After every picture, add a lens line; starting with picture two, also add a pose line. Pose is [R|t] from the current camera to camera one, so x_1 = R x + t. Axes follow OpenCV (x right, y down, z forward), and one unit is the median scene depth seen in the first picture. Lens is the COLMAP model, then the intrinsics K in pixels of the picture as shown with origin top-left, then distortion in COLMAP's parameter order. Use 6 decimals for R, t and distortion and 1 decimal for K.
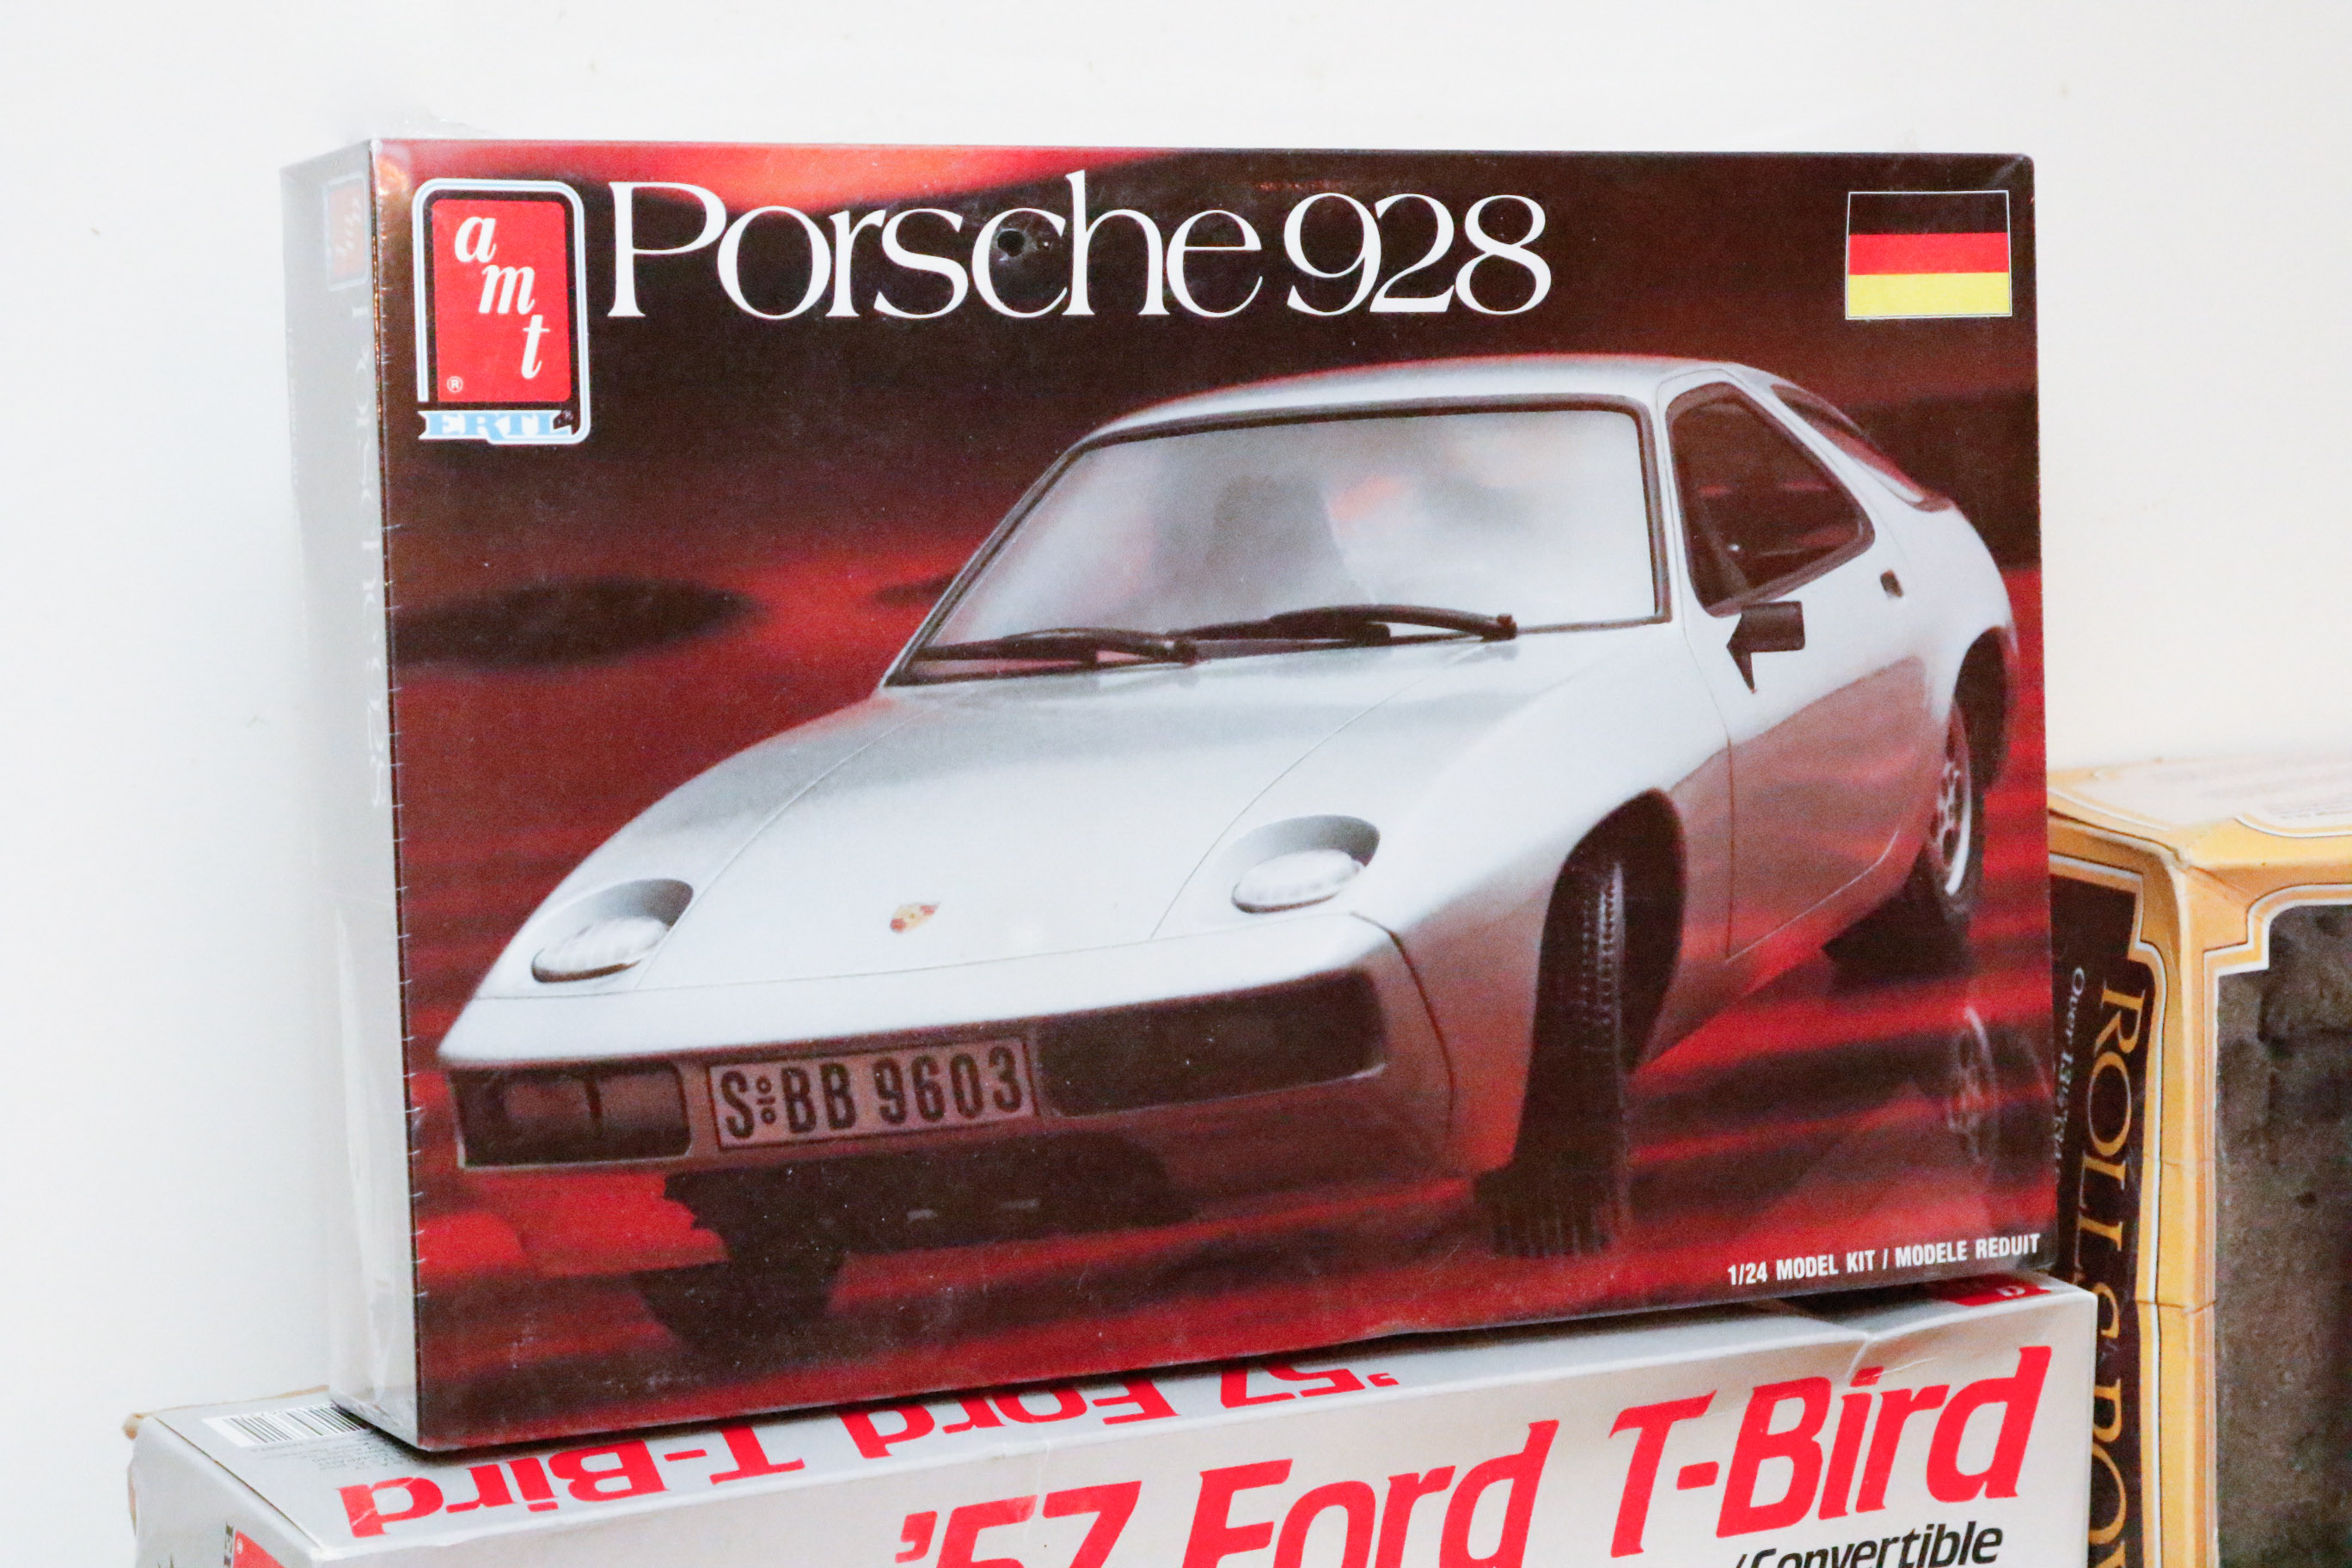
lens RADIAL K [[4827.4, 0, 1169.1], [0, 4827.4, 818.8], [0, 0, 1]] dist [0.089674, 0.177131]
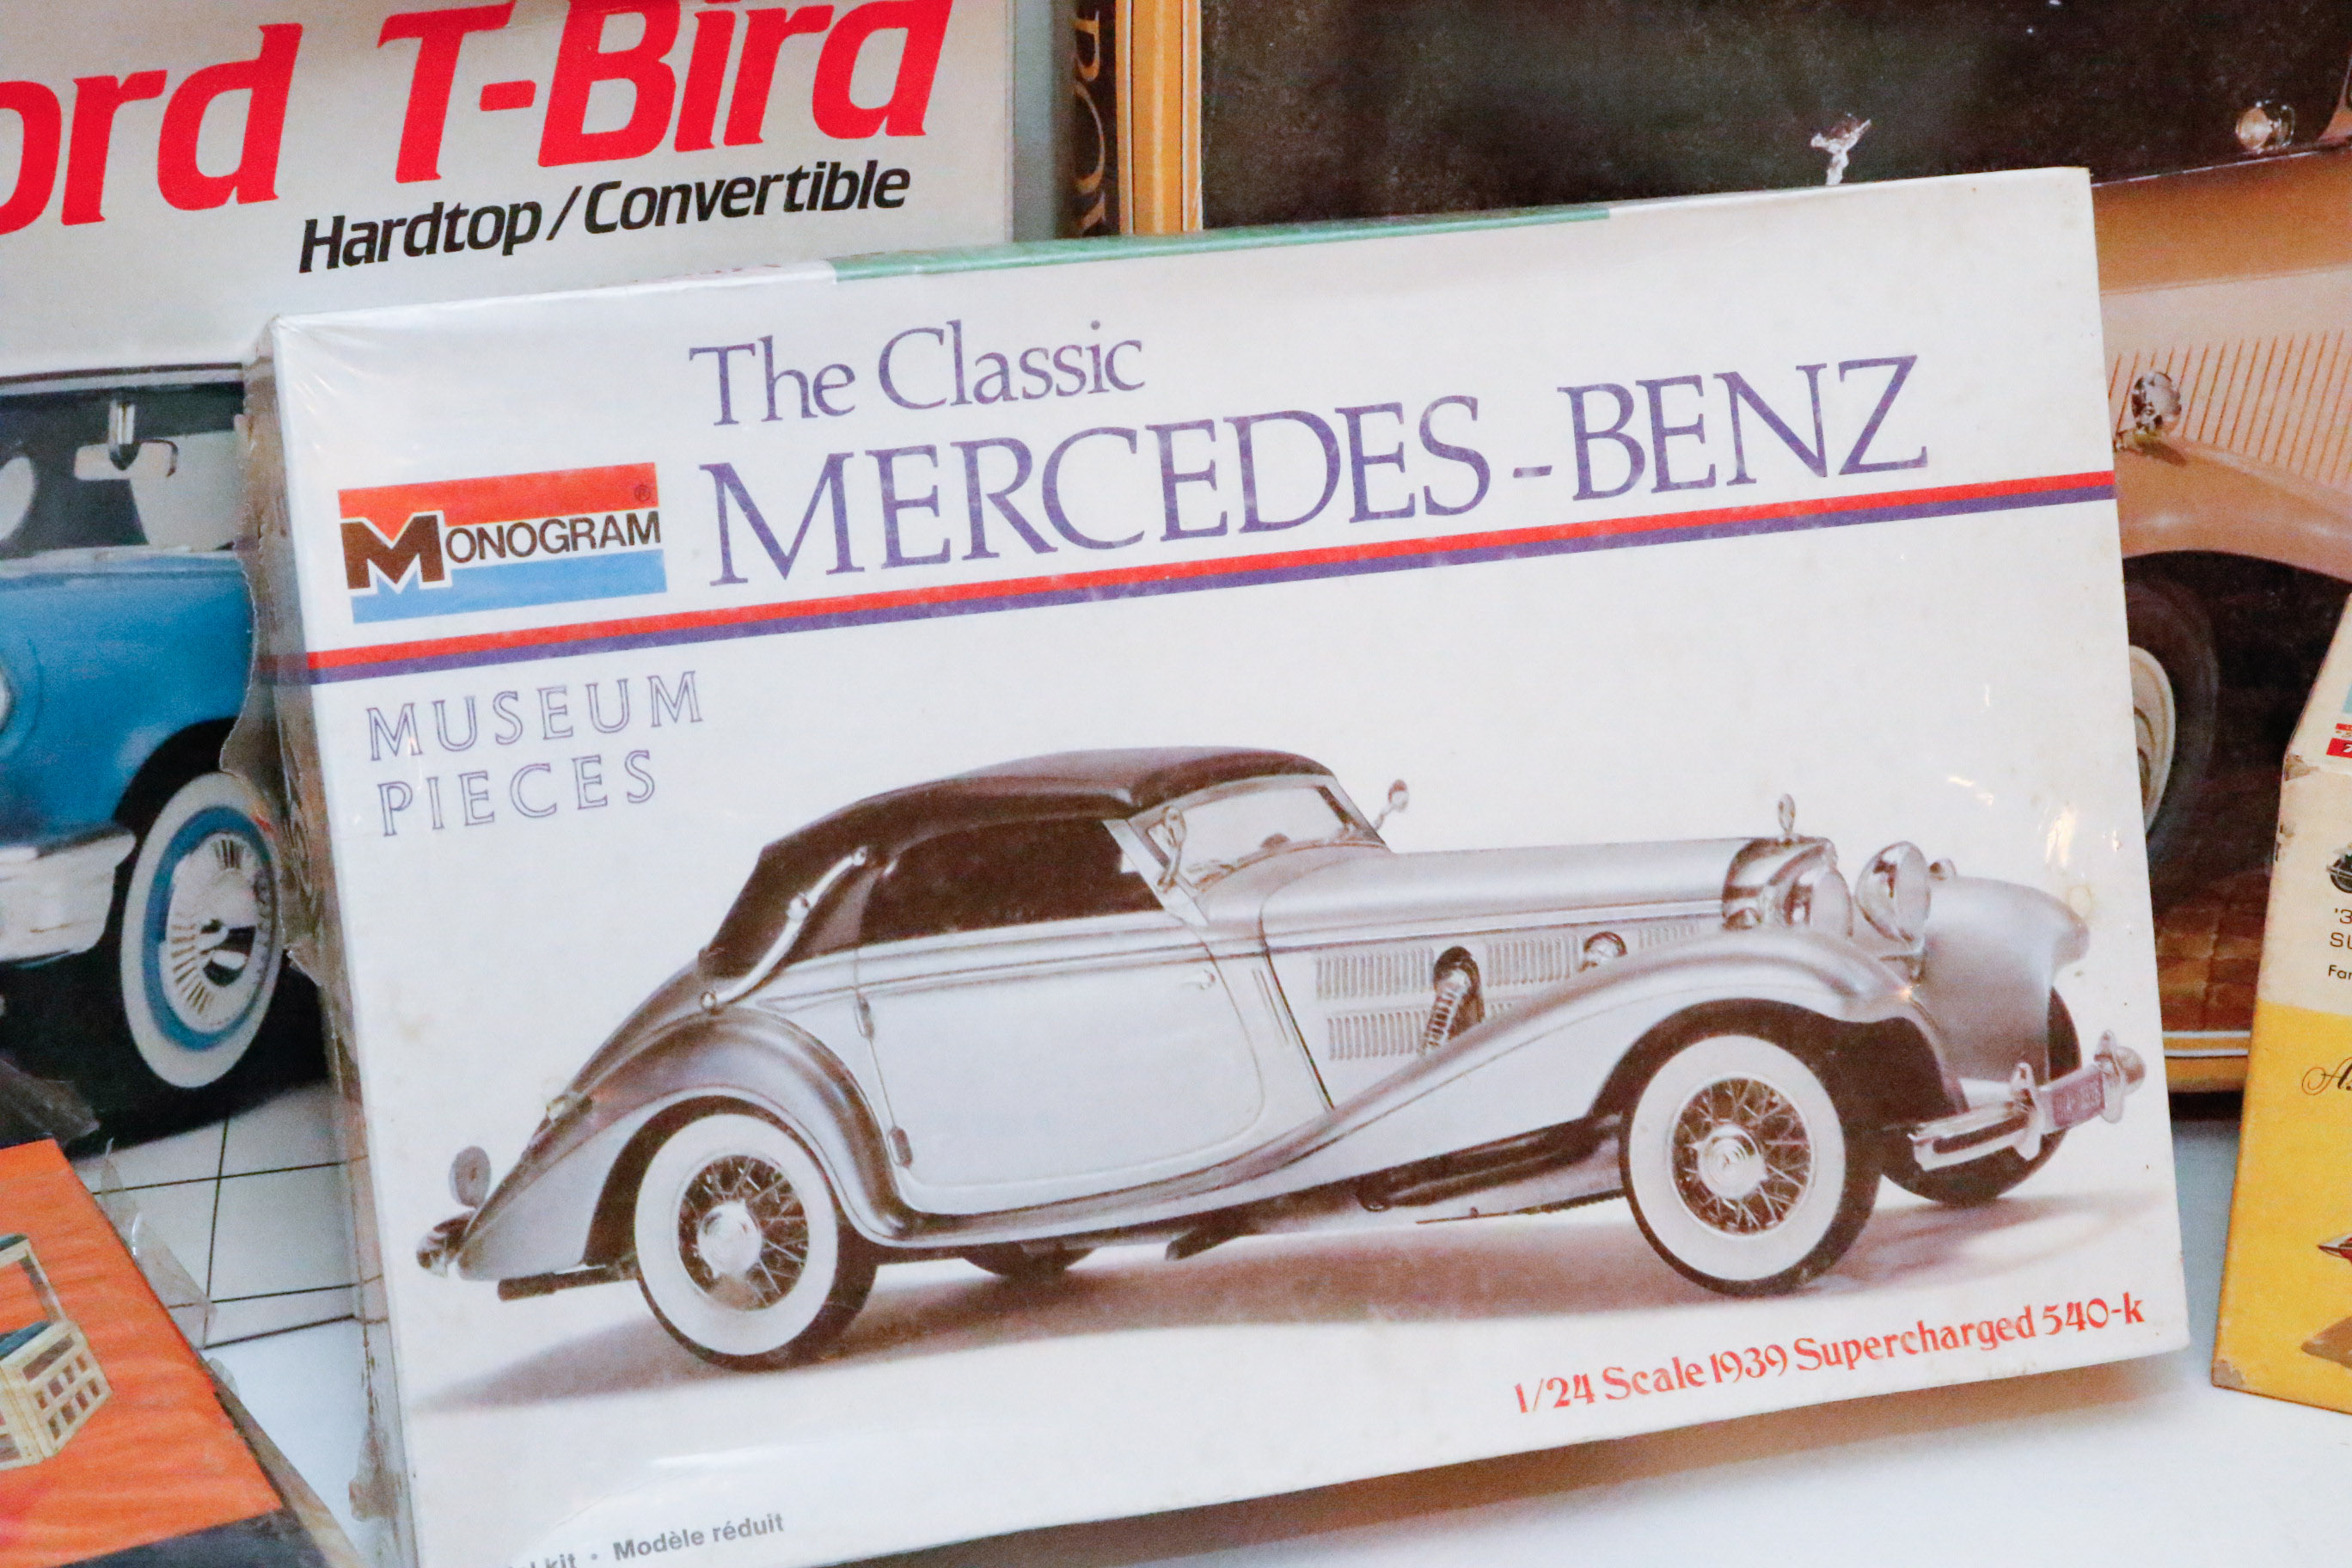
lens RADIAL K [[4119.0, 0, 1178.0], [0, 4119.0, 831.5], [0, 0, 1]] dist [0.004057, 0.133944]
pose [[0.994581, 0.049284, -0.091541, 0.308634], [-0.021034, 0.957678, 0.287073, 0.044078], [0.101815, -0.283592, 0.953525, 0.243942]]
